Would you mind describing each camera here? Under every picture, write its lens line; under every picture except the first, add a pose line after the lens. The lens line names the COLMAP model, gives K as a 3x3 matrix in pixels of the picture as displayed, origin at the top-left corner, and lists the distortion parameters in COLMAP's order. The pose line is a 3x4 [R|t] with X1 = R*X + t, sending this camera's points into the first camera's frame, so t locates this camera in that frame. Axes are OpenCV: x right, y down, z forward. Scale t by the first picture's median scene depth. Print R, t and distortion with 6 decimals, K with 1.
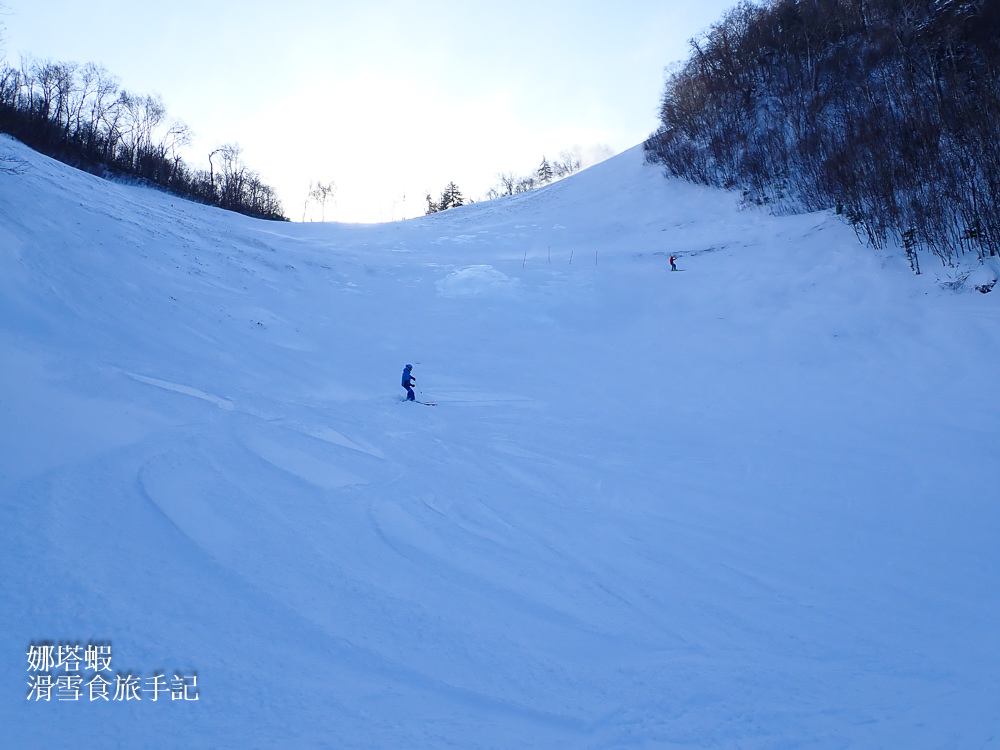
lens RADIAL K [[894.6, 0, 500.0], [0, 894.6, 375.0], [0, 0, 1]] dist [0.009925, -0.011316]
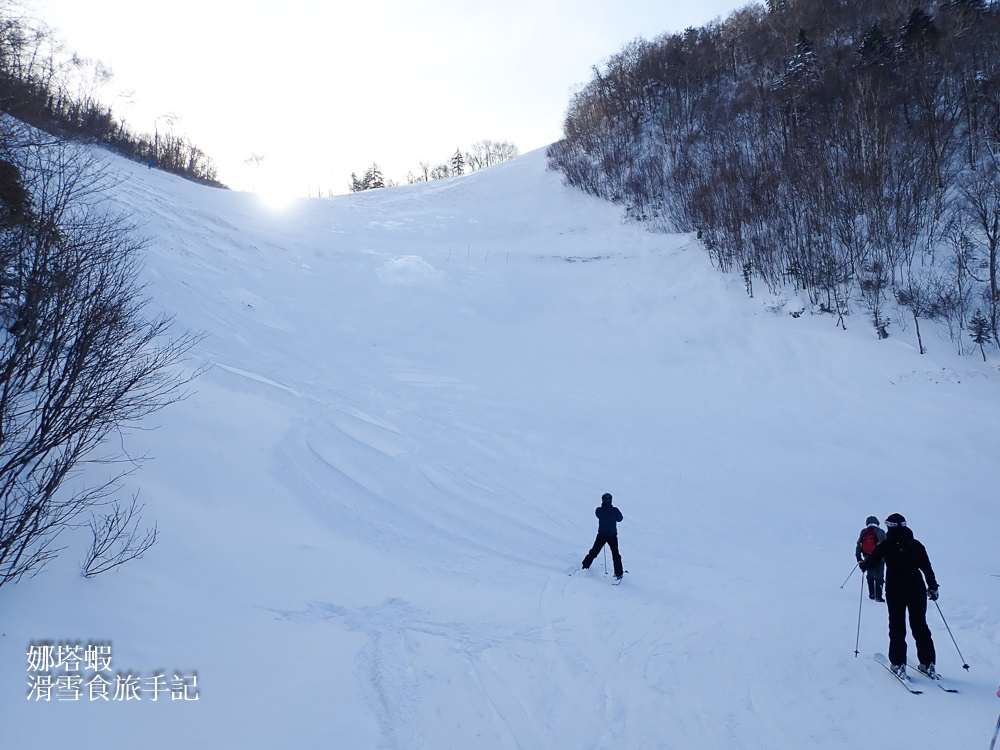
lens RADIAL K [[894.6, 0, 500.0], [0, 894.6, 375.0], [0, 0, 1]] dist [0.009925, -0.011316]
pose [[0.986757, 0.060365, 0.150557, -0.065916], [-0.070187, 0.995679, 0.060798, -0.038461], [-0.146236, -0.070560, 0.986730, -0.186549]]
